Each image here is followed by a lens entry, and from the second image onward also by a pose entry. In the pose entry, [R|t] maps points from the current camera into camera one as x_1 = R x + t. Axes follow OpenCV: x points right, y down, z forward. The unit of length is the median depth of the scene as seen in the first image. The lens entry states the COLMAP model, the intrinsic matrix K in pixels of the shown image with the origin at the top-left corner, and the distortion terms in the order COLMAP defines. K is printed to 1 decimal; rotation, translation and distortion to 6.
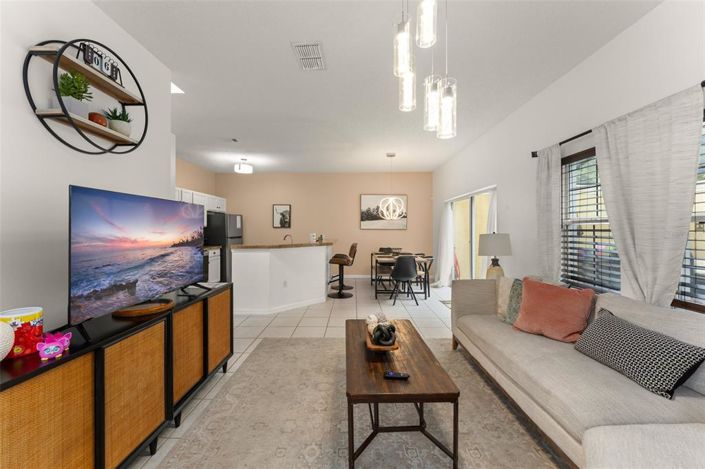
lens RADIAL K [[280.1, 0, 350.5], [0, 280.1, 232.7], [0, 0, 1]] dist [-0.001574, -0.000110]
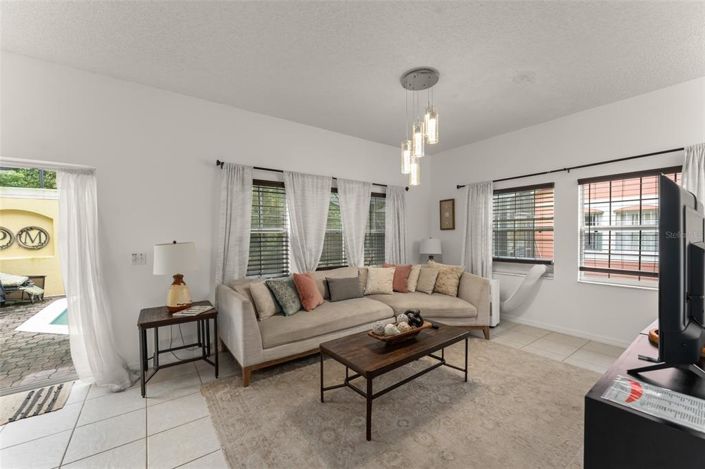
lens RADIAL K [[280.1, 0, 351.1], [0, 280.1, 240.5], [0, 0, 1]] dist [-0.001574, -0.000110]
pose [[-0.591475, -0.008475, 0.806279, -0.451347], [0.020845, 0.999450, 0.025797, -0.014963], [-0.806054, 0.032065, -0.590973, 1.221335]]
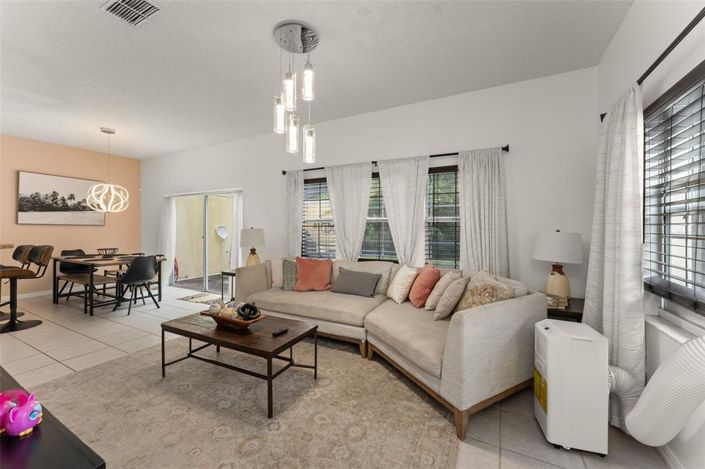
lens RADIAL K [[280.1, 0, 350.9], [0, 280.1, 233.0], [0, 0, 1]] dist [-0.001574, -0.000110]
pose [[0.455660, -0.010082, 0.890097, -0.454294], [0.005584, 0.999949, 0.008467, 0.016654], [-0.890136, 0.001112, 0.455693, 0.048299]]
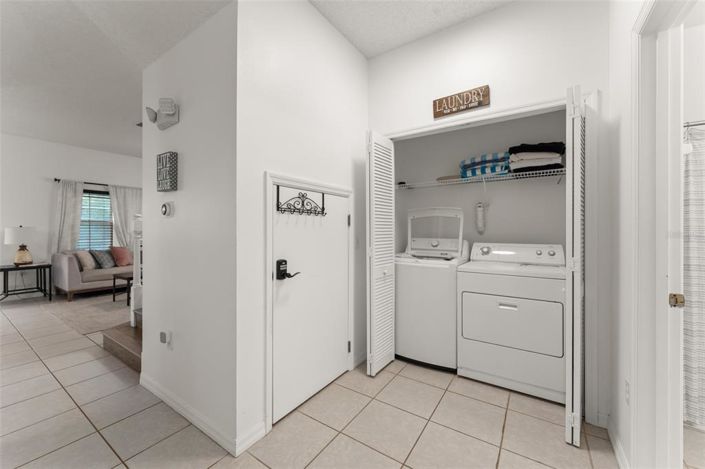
lens RADIAL K [[280.1, 0, 353.6], [0, 280.1, 230.3], [0, 0, 1]] dist [-0.001574, -0.000110]
pose [[-0.834838, -0.000969, 0.550494, -1.781556], [0.005021, 0.999943, 0.009375, 0.019617], [-0.550472, 0.010591, -0.834786, 1.423789]]
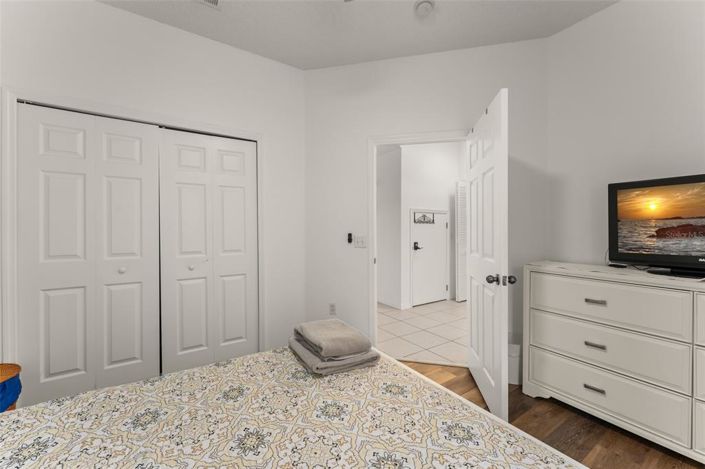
lens RADIAL K [[280.1, 0, 353.0], [0, 280.1, 232.6], [0, 0, 1]] dist [-0.001574, -0.000110]
pose [[-0.555391, -0.001258, 0.831588, -4.801942], [0.012112, 0.999881, 0.009602, 0.013205], [-0.831501, 0.015405, -0.555310, 4.929443]]
